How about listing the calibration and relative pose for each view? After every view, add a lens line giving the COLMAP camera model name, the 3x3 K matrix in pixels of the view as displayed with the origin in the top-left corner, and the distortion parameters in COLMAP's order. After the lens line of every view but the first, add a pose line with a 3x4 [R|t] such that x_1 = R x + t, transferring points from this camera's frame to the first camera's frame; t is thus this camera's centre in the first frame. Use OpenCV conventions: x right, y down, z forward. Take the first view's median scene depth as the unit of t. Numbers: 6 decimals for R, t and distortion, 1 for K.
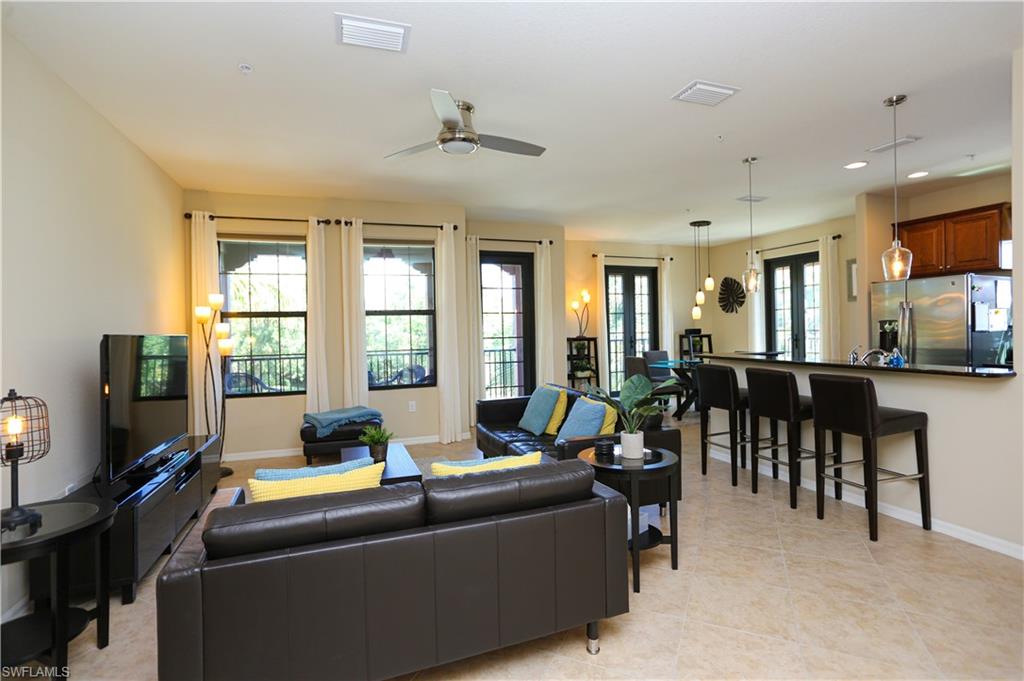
lens RADIAL K [[493.7, 0, 506.8], [0, 493.7, 331.3], [0, 0, 1]] dist [-0.057899, 0.033034]
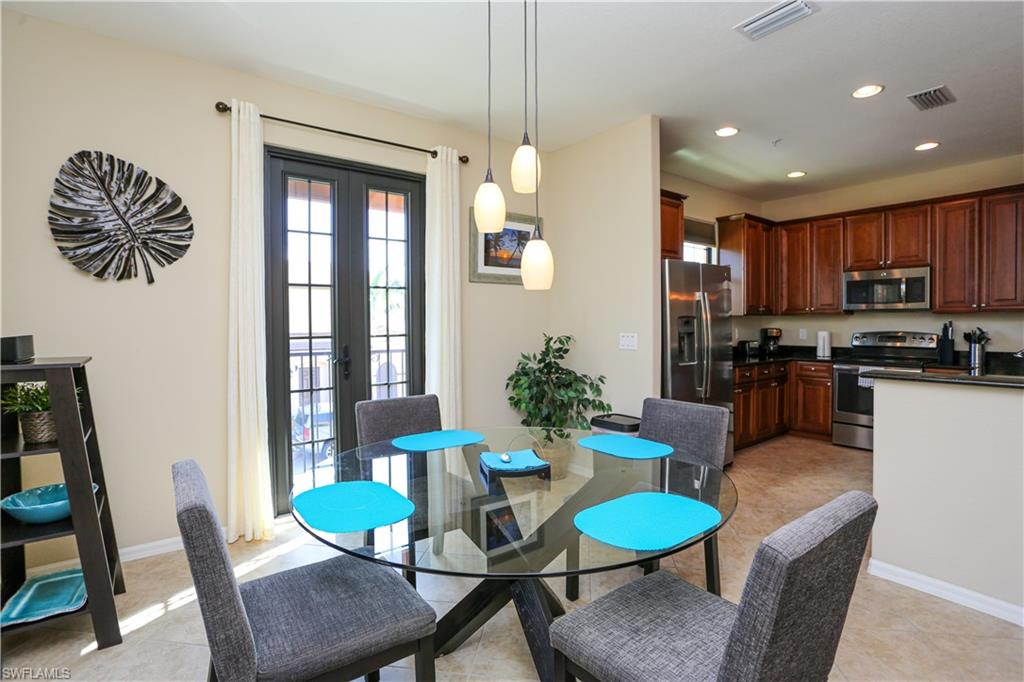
lens RADIAL K [[493.7, 0, 506.8], [0, 493.7, 331.8], [0, 0, 1]] dist [-0.057899, 0.033034]
pose [[-0.284299, -0.005130, 0.958722, 0.148587], [0.004897, 0.999965, 0.006802, -0.009779], [-0.958723, 0.006629, -0.284264, 1.069240]]
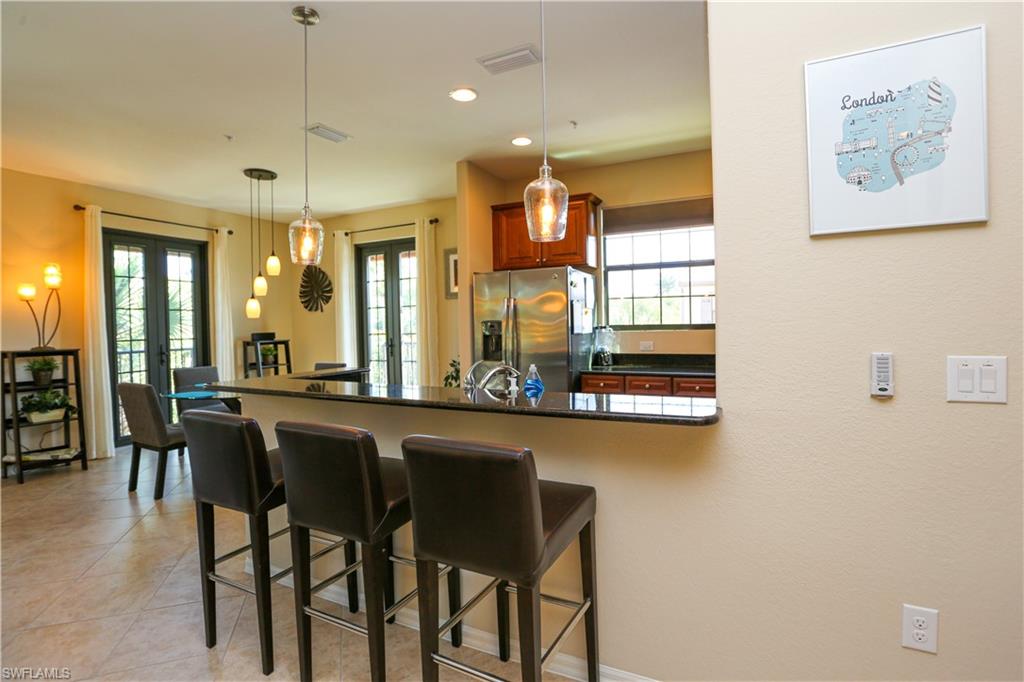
lens RADIAL K [[493.7, 0, 506.8], [0, 493.7, 331.8], [0, 0, 1]] dist [-0.057899, 0.033034]
pose [[0.725953, -0.004997, 0.687726, 0.184015], [0.009191, 0.999955, -0.002437, -0.001624], [-0.687682, 0.008090, 0.725967, 0.290889]]
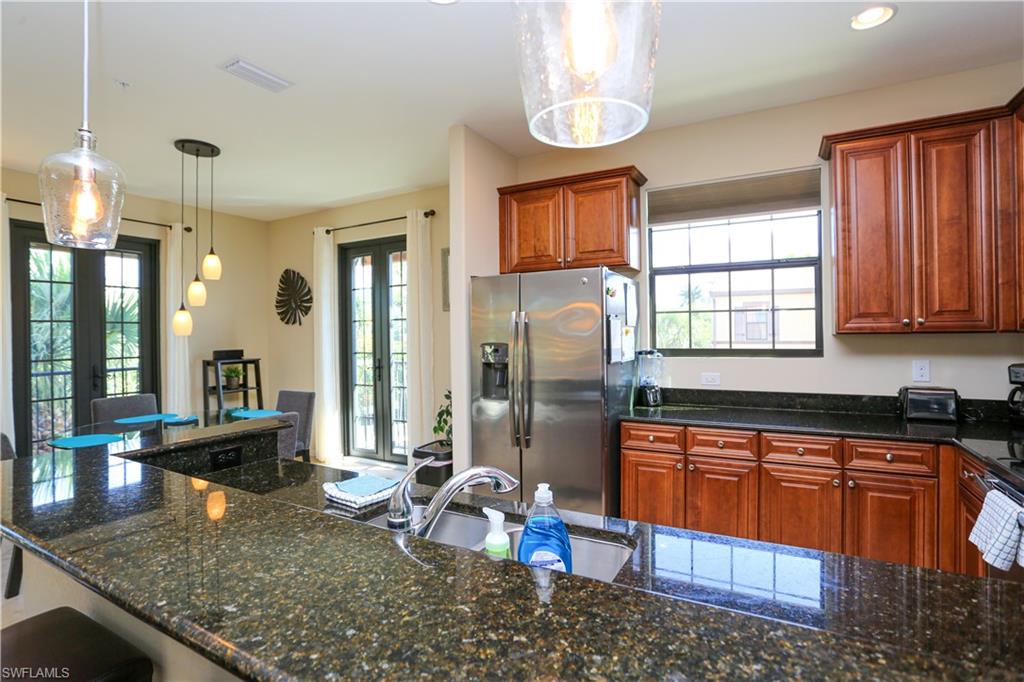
lens RADIAL K [[493.7, 0, 506.8], [0, 493.7, 331.8], [0, 0, 1]] dist [-0.057899, 0.033034]
pose [[0.757675, 0.013951, 0.652483, 0.313760], [0.001191, 0.999740, -0.022759, -0.016781], [-0.652631, 0.018021, 0.757462, 0.408246]]
